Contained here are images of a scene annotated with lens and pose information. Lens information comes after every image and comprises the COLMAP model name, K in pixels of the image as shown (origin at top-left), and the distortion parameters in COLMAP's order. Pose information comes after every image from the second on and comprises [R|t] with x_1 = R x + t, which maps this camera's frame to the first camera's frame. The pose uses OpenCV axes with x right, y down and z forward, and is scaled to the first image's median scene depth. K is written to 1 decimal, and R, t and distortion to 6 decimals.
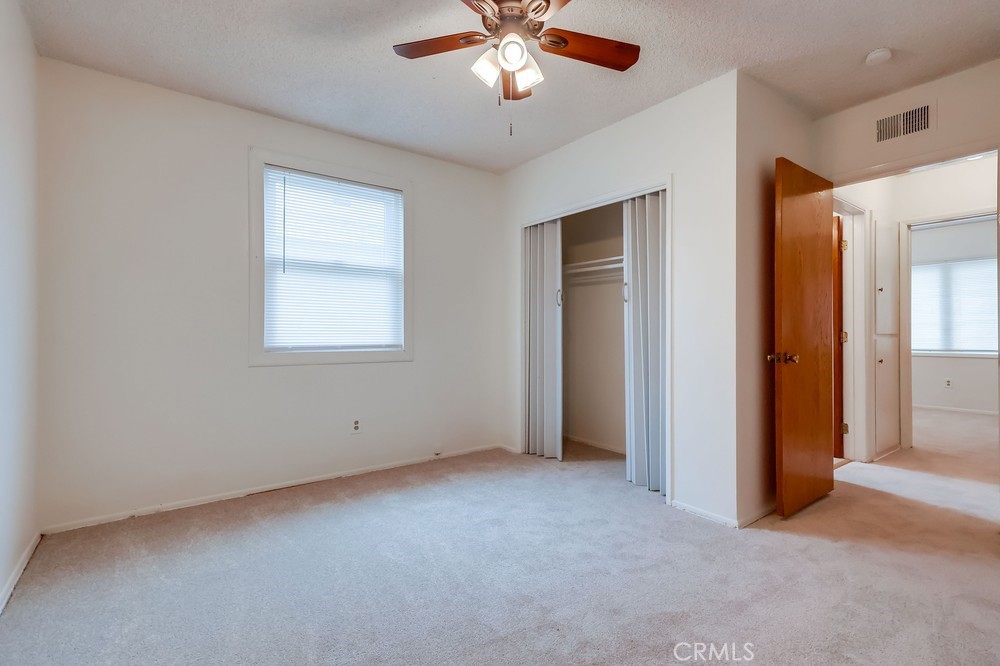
lens RADIAL K [[463.8, 0, 502.7], [0, 463.8, 332.0], [0, 0, 1]] dist [0.017664, 0.000256]
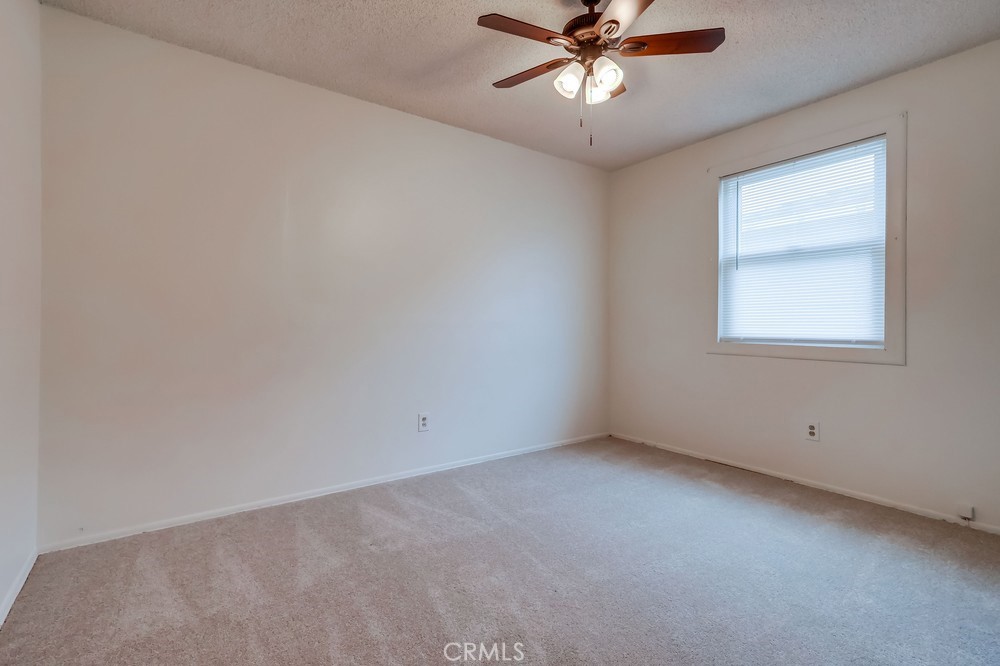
lens RADIAL K [[483.5, 0, 499.4], [0, 483.5, 320.0], [0, 0, 1]] dist [0.000357, 0.000217]
pose [[-0.053270, -0.005815, -0.998563, 0.679451], [0.003696, 0.999975, -0.006021, -0.004882], [0.998573, -0.004012, -0.053247, 0.499161]]
